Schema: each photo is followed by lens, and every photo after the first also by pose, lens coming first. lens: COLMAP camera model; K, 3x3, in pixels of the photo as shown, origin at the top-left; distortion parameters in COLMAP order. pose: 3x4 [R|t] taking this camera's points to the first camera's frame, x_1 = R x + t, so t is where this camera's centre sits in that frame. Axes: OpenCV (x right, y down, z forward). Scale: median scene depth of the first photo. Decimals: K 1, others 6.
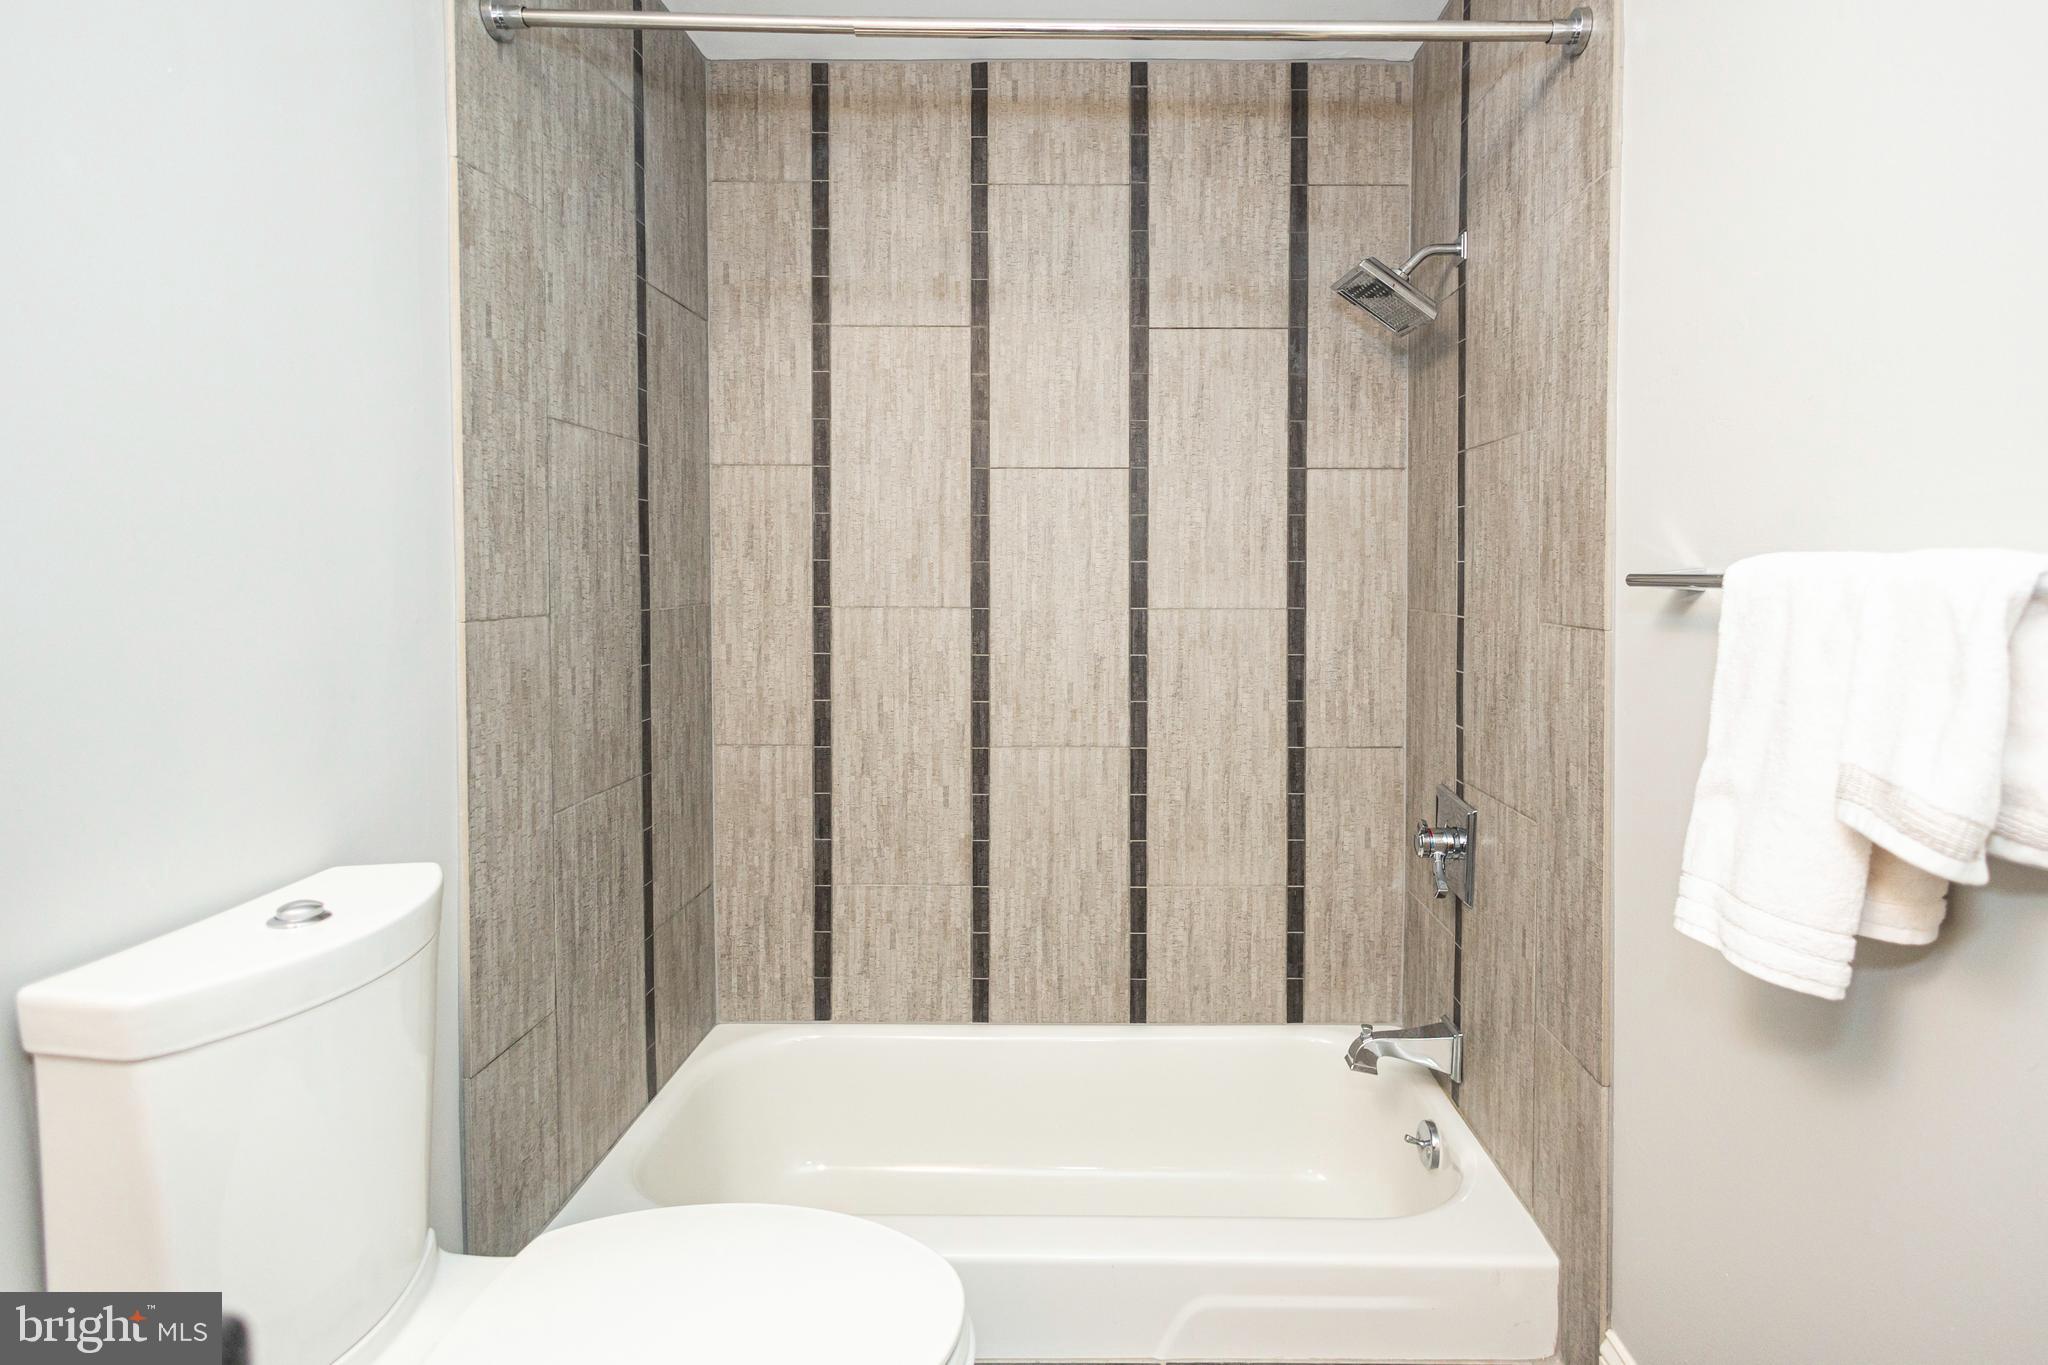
lens RADIAL K [[960.8, 0, 1076.4], [0, 960.8, 597.3], [0, 0, 1]] dist [0.010035, -0.002610]
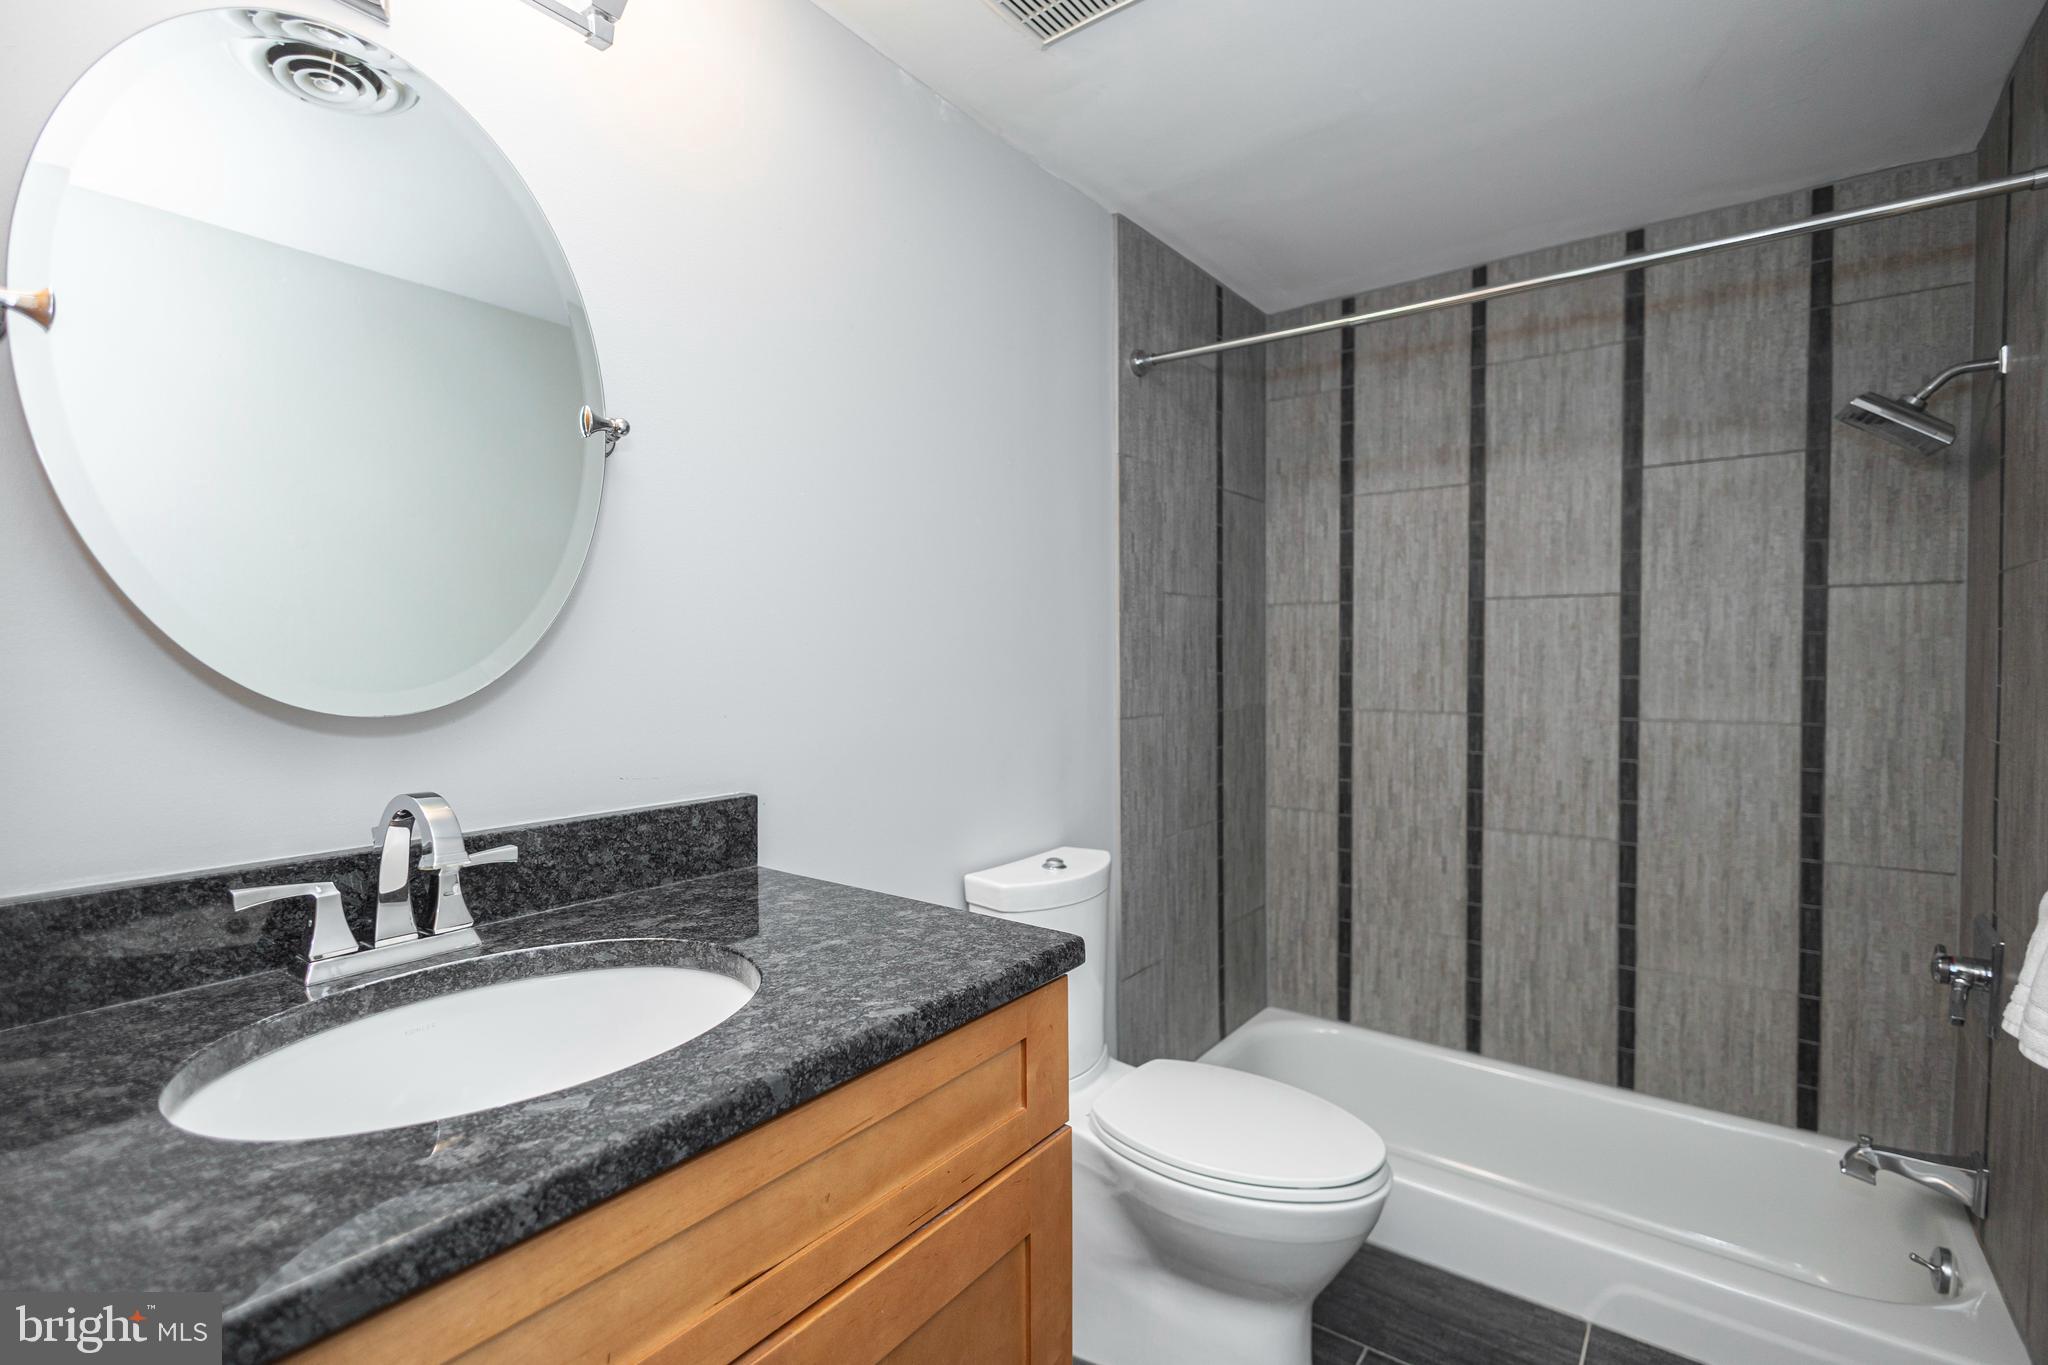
lens RADIAL K [[960.8, 0, 1026.4], [0, 960.8, 676.2], [0, 0, 1]] dist [0.010035, -0.002610]
pose [[0.799466, 0.009021, -0.600644, 0.178053], [-0.007204, 0.999959, 0.005430, -0.039322], [0.600669, -0.000014, 0.799498, -0.319582]]
